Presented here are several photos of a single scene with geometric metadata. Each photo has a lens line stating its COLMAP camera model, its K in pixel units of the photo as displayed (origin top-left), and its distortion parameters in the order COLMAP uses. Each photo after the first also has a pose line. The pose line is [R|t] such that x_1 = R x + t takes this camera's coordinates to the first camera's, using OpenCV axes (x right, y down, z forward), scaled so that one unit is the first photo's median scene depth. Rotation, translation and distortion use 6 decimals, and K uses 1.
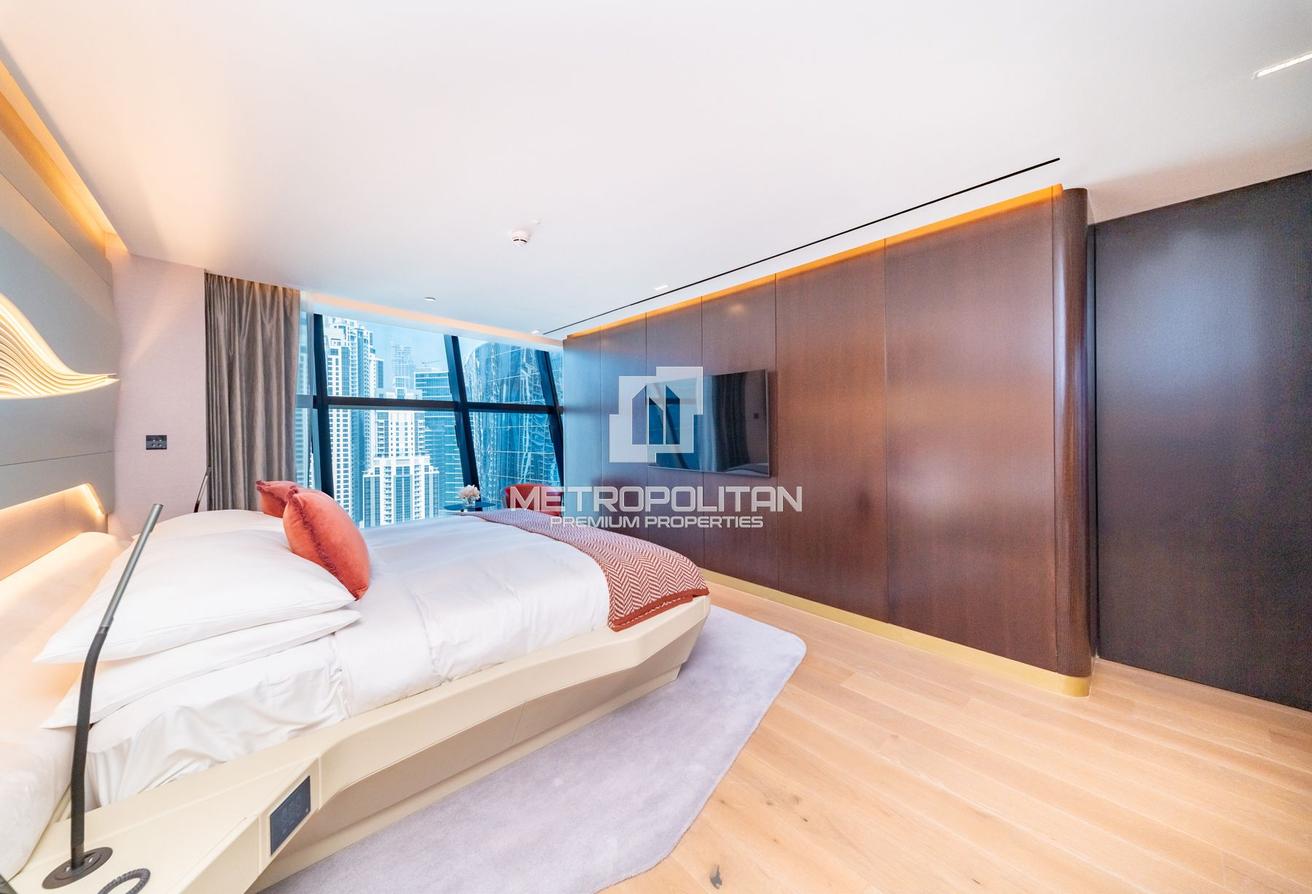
lens RADIAL K [[460.2, 0, 658.4], [0, 460.2, 439.0], [0, 0, 1]] dist [-0.001905, -0.000144]
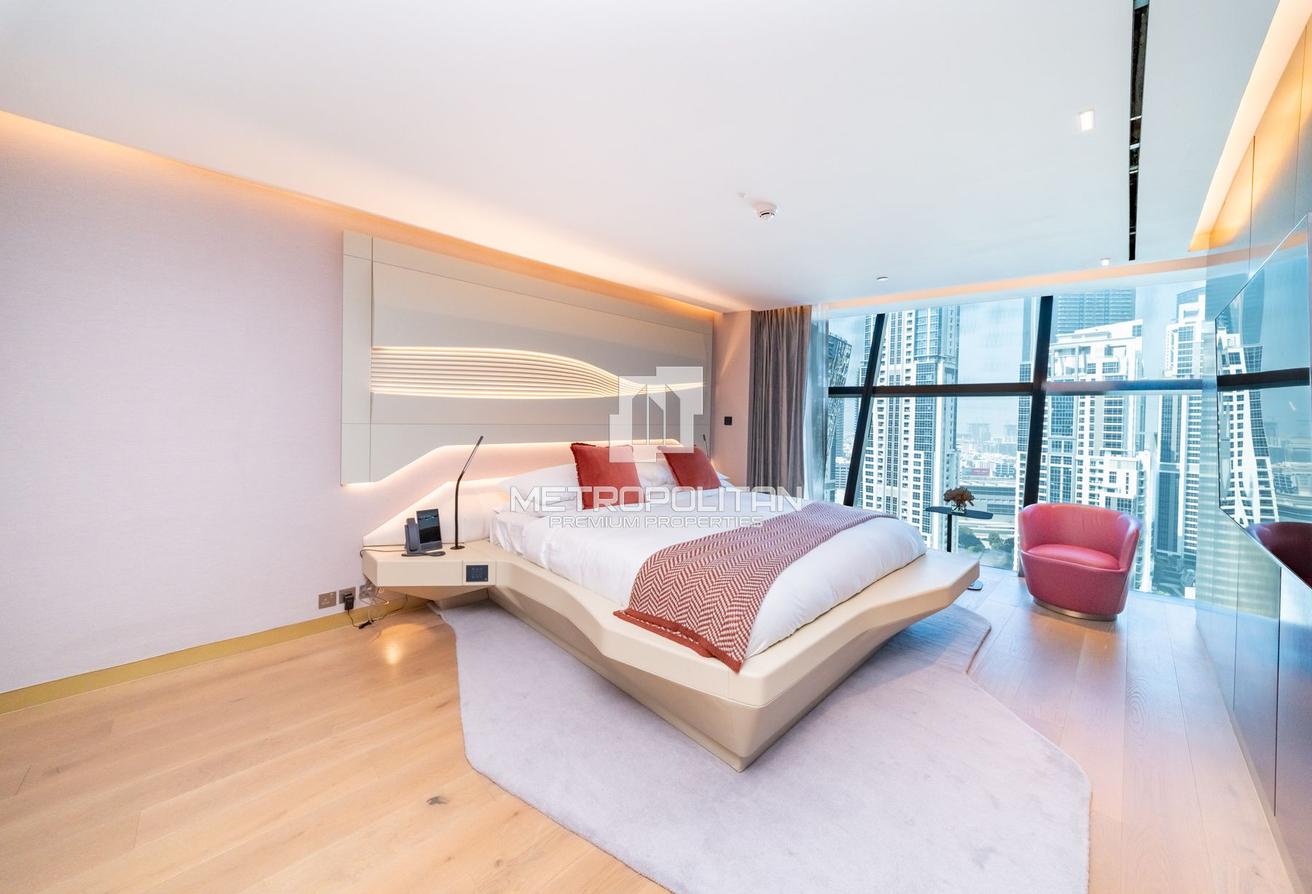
lens RADIAL K [[459.8, 0, 658.2], [0, 459.8, 417.5], [0, 0, 1]] dist [0.023904, 0.000020]
pose [[0.057157, 0.022547, -0.998111, 0.582894], [-0.040365, 0.998980, 0.020255, -0.028717], [0.997549, 0.039131, 0.058009, 0.638208]]
